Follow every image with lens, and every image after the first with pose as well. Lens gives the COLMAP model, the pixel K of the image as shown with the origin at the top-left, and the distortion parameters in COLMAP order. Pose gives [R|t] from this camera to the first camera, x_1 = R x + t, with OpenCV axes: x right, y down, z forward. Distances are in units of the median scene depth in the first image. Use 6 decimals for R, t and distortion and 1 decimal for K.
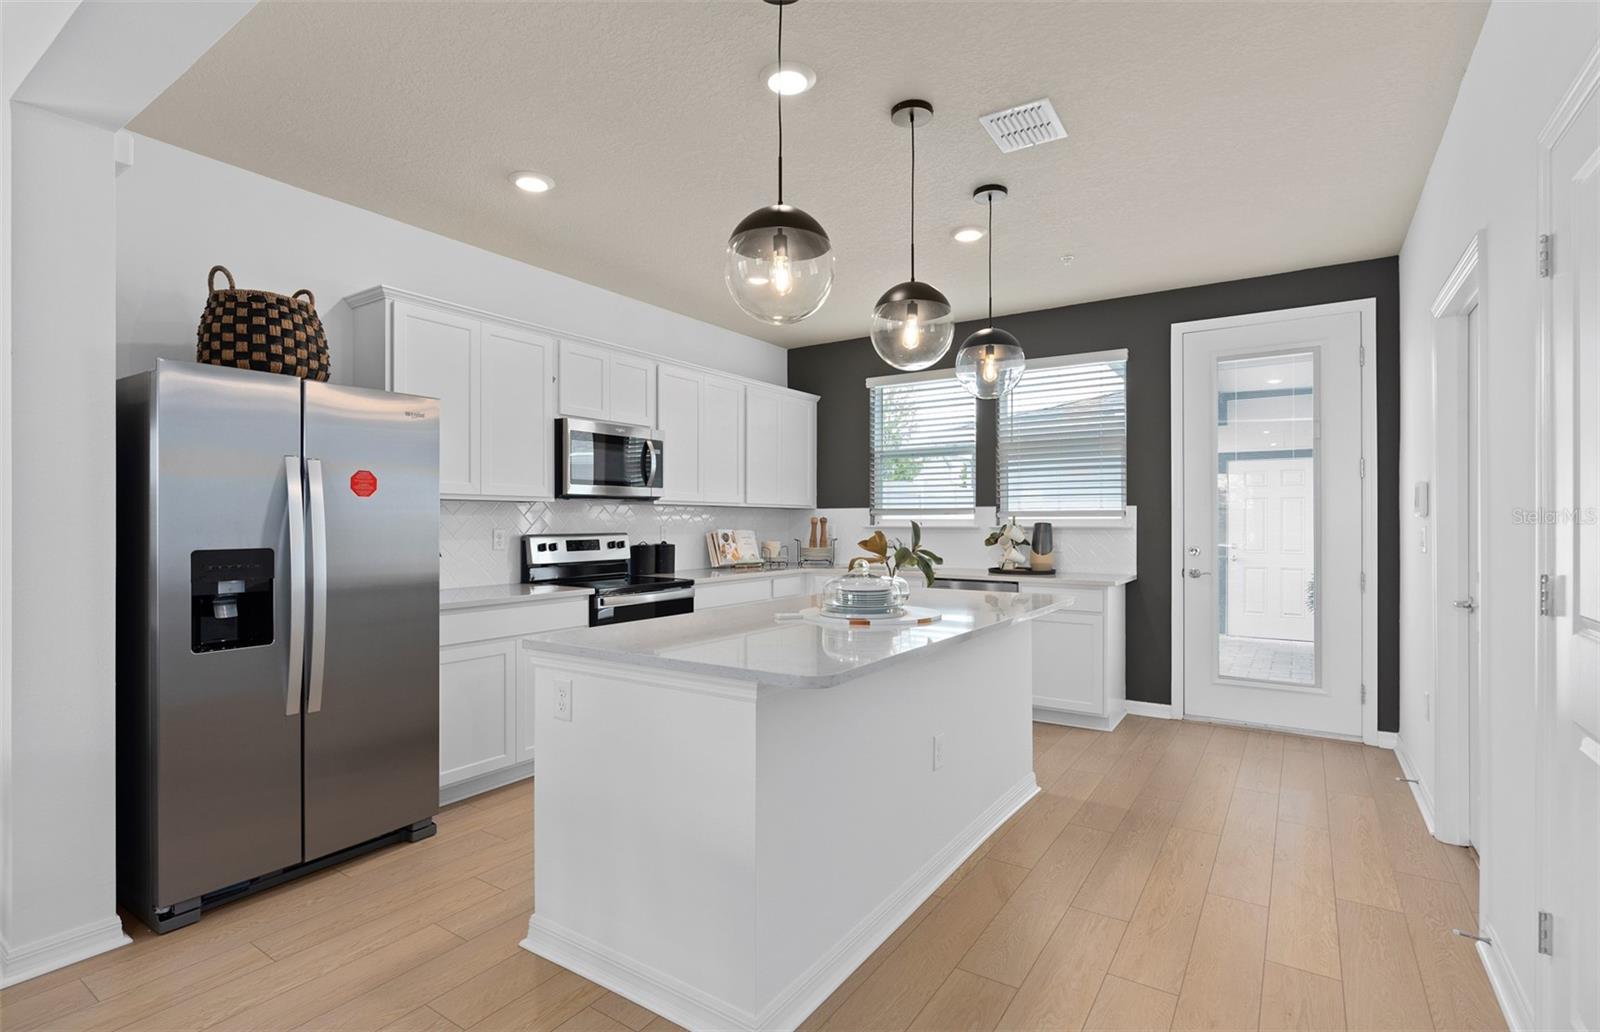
lens RADIAL K [[762.1, 0, 776.9], [0, 762.1, 523.4], [0, 0, 1]] dist [-0.003425, 0.001137]
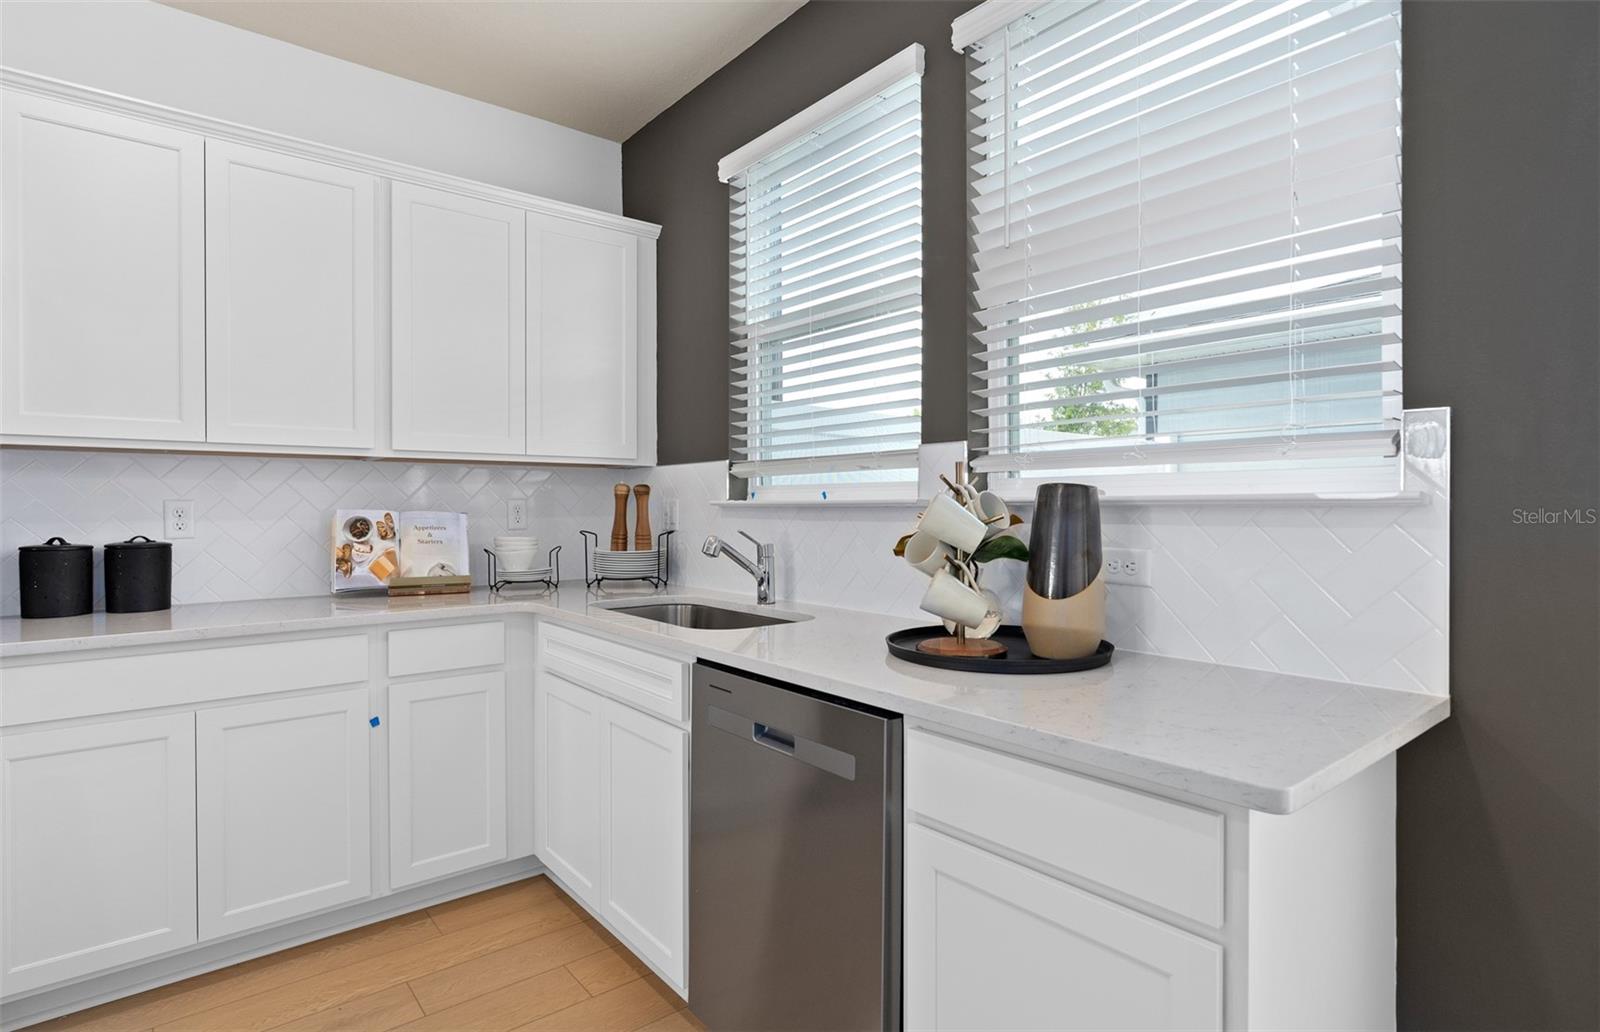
lens RADIAL K [[792.5, 0, 790.4], [0, 792.5, 506.8], [0, 0, 1]] dist [-0.009611, 0.001743]
pose [[0.962952, -0.001715, -0.269669, 0.328433], [0.001986, 0.999998, 0.000731, 0.007148], [0.269667, -0.001240, 0.962953, 0.683086]]
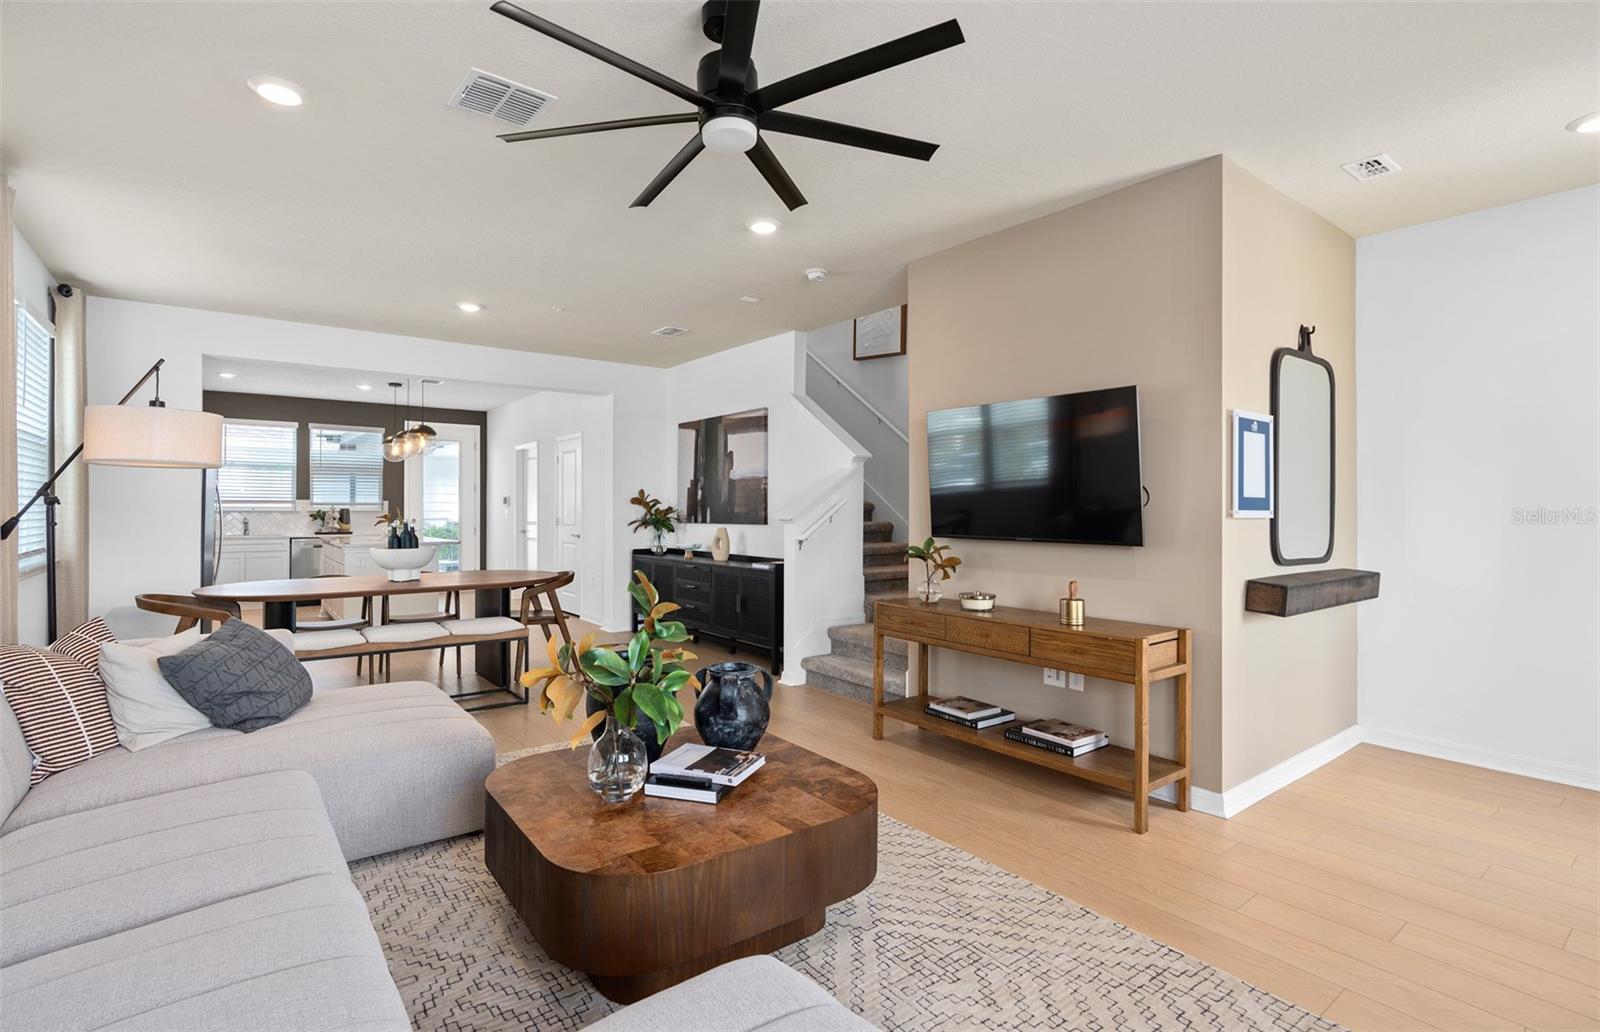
lens RADIAL K [[762.1, 0, 806.5], [0, 762.1, 504.0], [0, 0, 1]] dist [-0.003425, 0.001137]
pose [[0.304490, 0.005471, 0.952500, -1.195743], [-0.001781, 0.999985, -0.005174, -0.004900], [-0.952514, -0.000121, 0.304495, -0.777865]]
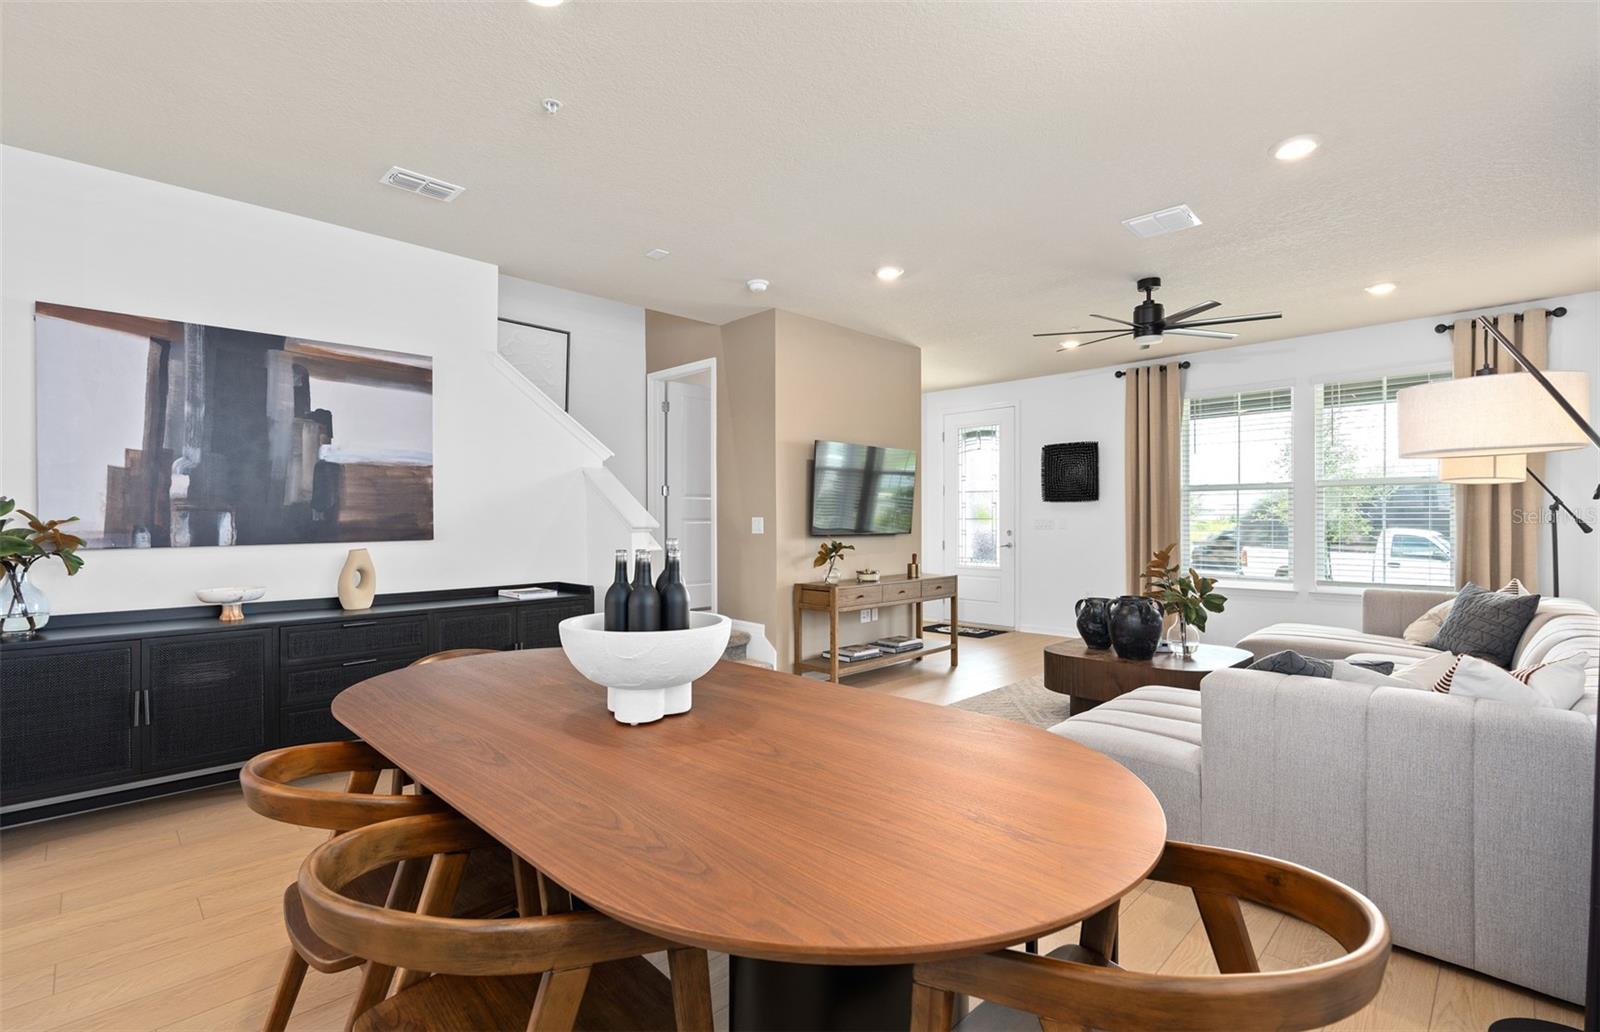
lens RADIAL K [[725.4, 0, 795.5], [0, 725.4, 516.9], [0, 0, 1]] dist [-0.002818, 0.001320]
pose [[-0.980862, -0.000277, 0.194706, -0.507812], [0.000354, 0.999995, 0.003205, -0.003975], [-0.194706, 0.003213, -0.980856, 0.408140]]
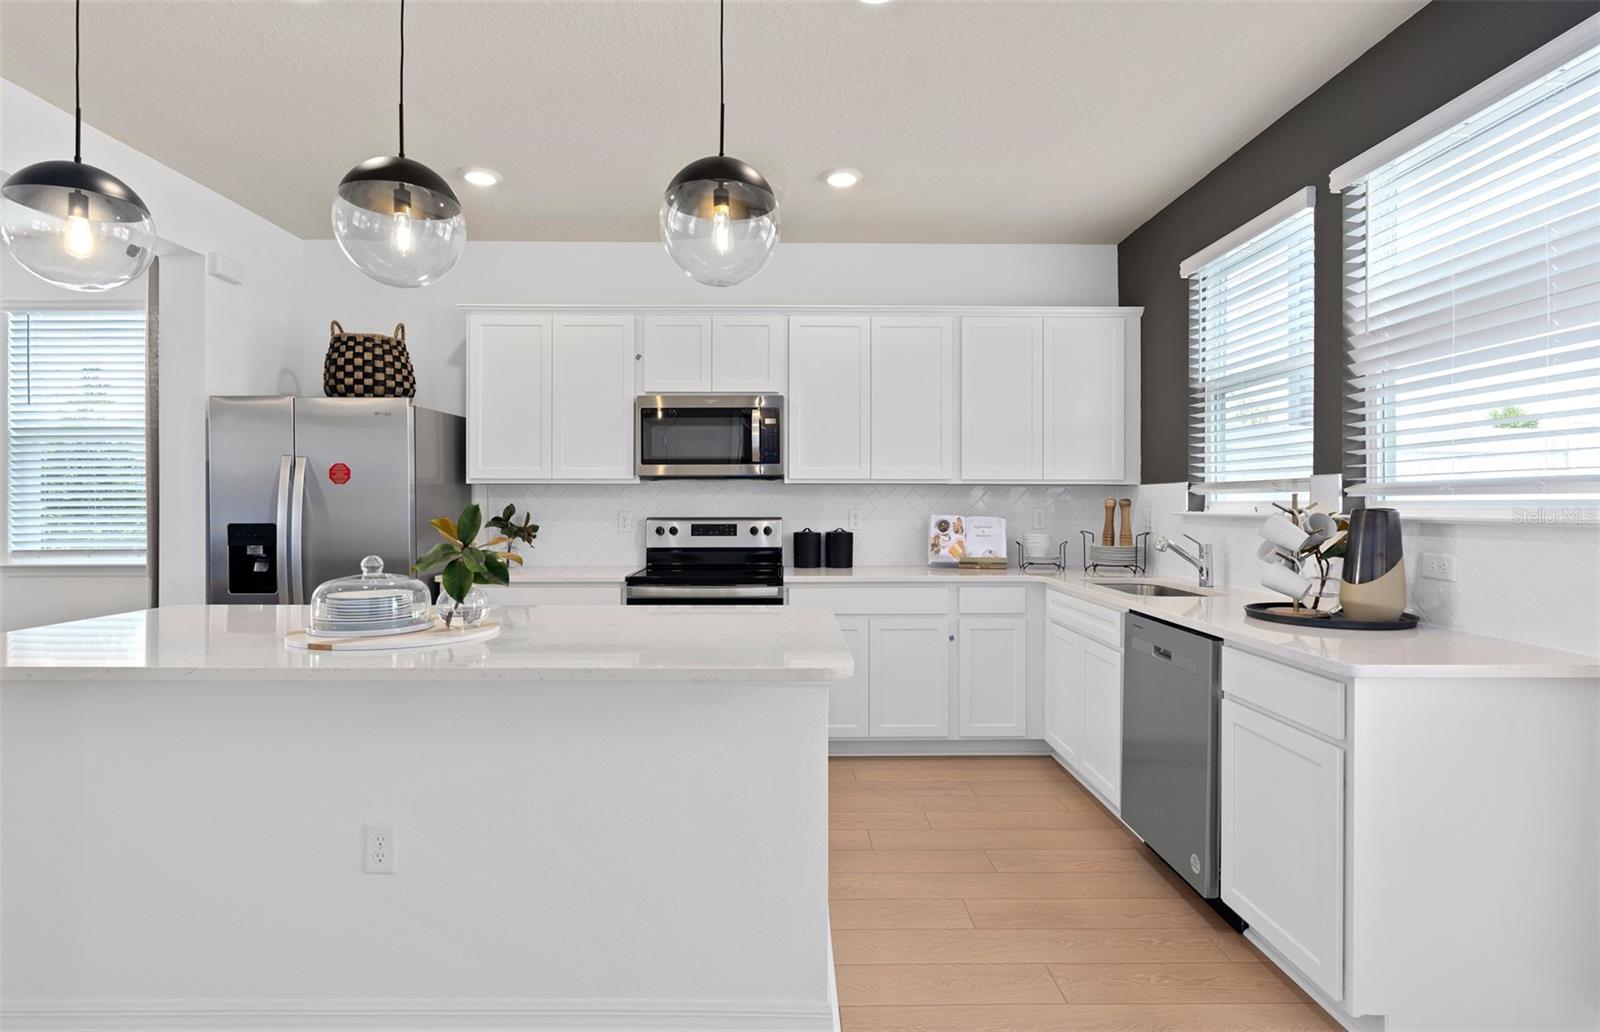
lens RADIAL K [[762.1, 0, 807.1], [0, 762.1, 504.1], [0, 0, 1]] dist [-0.003425, 0.001137]
pose [[0.591754, 0.001051, -0.806118, 0.500743], [-0.003690, 0.999992, -0.001405, -0.001570], [0.806110, 0.003806, 0.591753, 0.491709]]
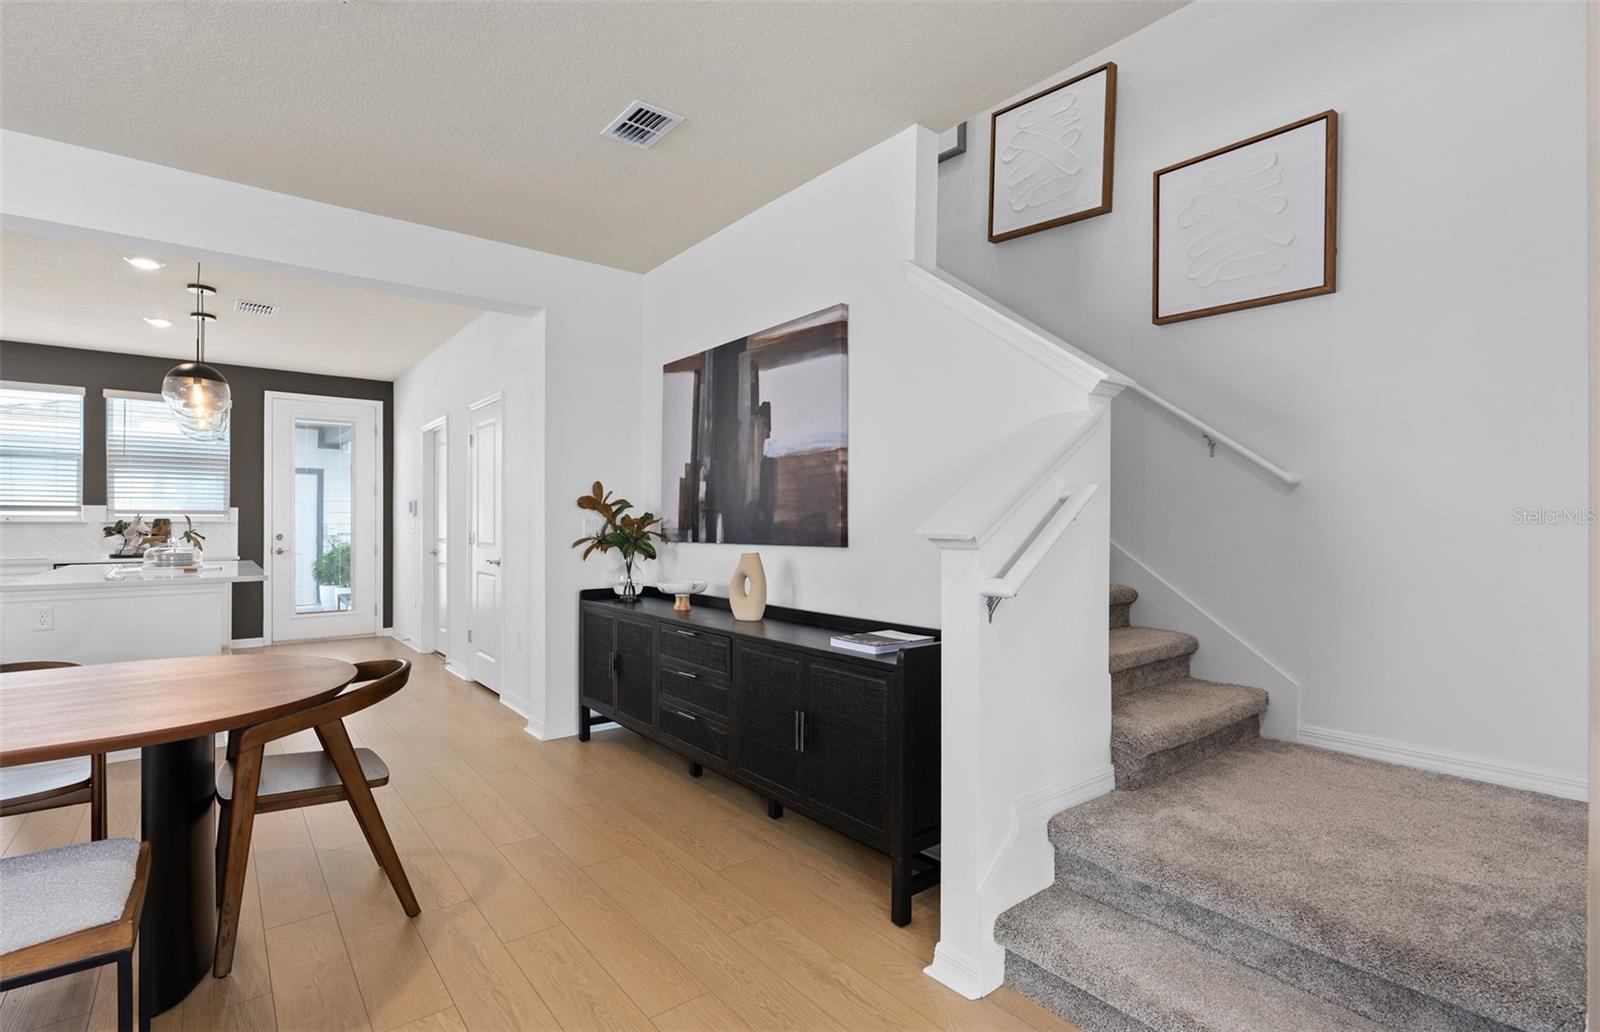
lens RADIAL K [[725.4, 0, 801.3], [0, 725.4, 523.4], [0, 0, 1]] dist [-0.002818, 0.001320]
pose [[0.290897, -0.000426, 0.956754, -0.541653], [-0.002436, 0.999996, 0.001186, 0.003470], [-0.956751, -0.002675, 0.290895, -0.447314]]
